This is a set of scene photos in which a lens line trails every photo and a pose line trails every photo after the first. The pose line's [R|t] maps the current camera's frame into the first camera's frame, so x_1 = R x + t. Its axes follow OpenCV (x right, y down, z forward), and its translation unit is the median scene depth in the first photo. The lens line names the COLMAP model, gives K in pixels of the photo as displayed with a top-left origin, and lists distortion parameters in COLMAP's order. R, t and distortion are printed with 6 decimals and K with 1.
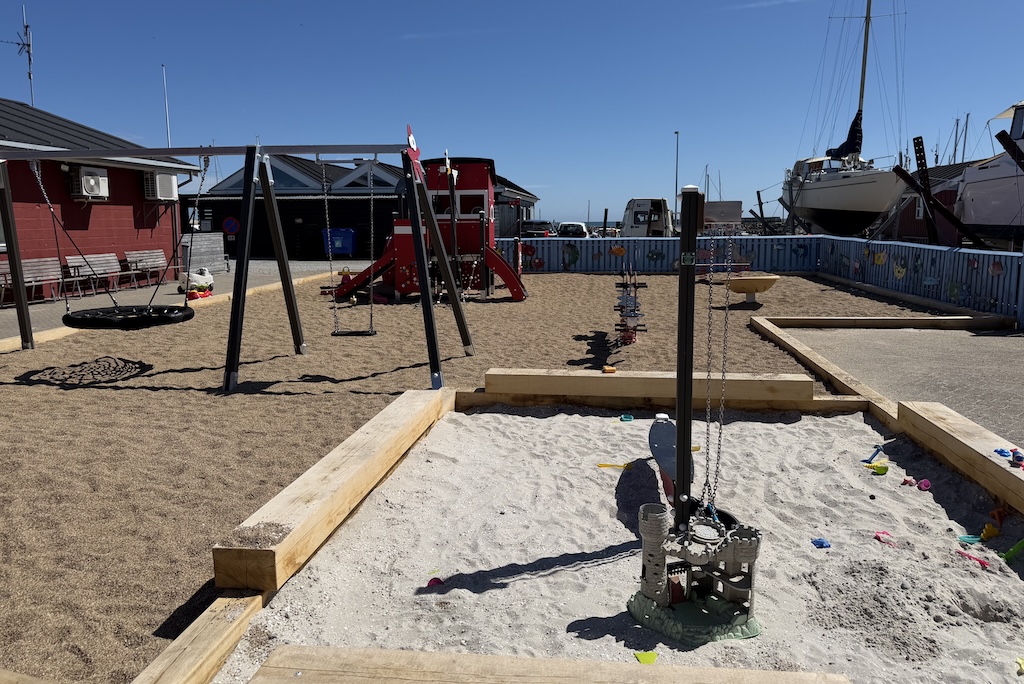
lens RADIAL K [[694.1, 0, 512.0], [0, 694.1, 342.0], [0, 0, 1]] dist [0.072860, -0.102918]
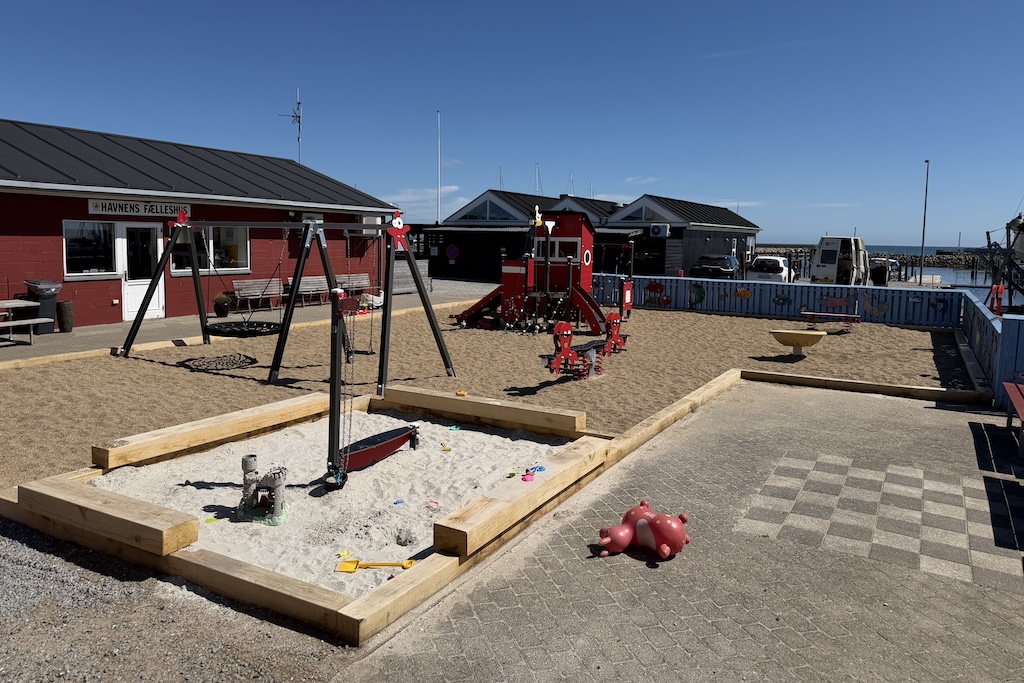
lens RADIAL K [[709.2, 0, 512.8], [0, 709.2, 293.5], [0, 0, 1]] dist [0.049486, -0.001877]
pose [[0.926434, 0.055479, -0.372348, 0.284337], [-0.091177, 0.992701, -0.078946, -0.021255], [0.365250, 0.107087, 0.924730, -0.115528]]
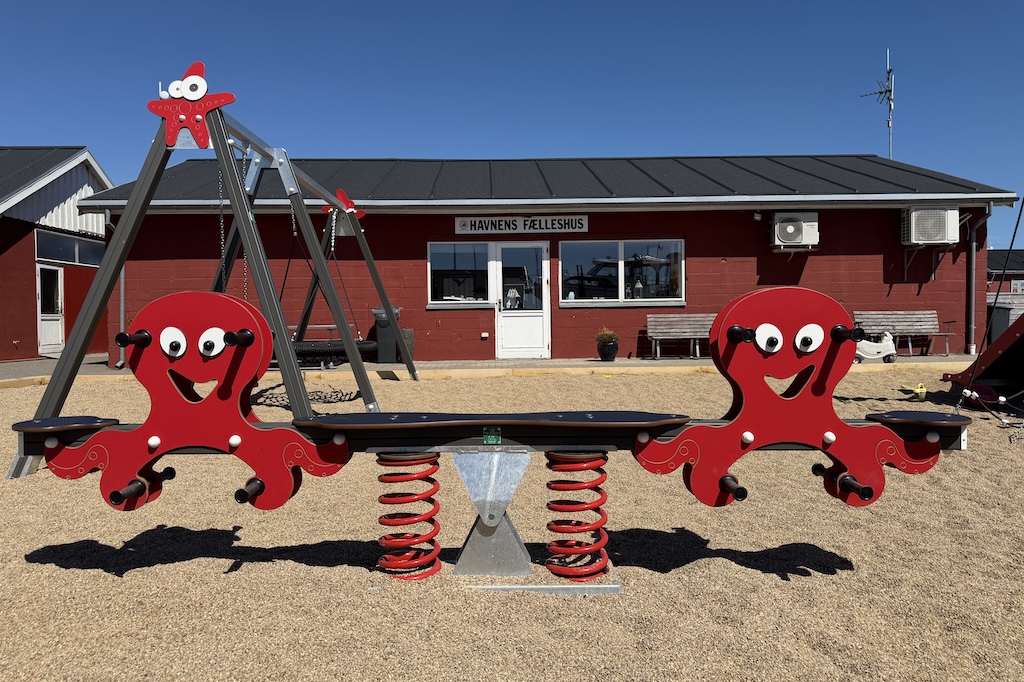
lens RADIAL K [[694.1, 0, 512.0], [0, 694.1, 341.0], [0, 0, 1]] dist [0.072860, -0.102918]
pose [[0.125863, 0.040455, -0.991222, 0.224758], [-0.155370, 0.987642, 0.020581, -0.055234], [0.979805, 0.151416, 0.130593, 0.569029]]
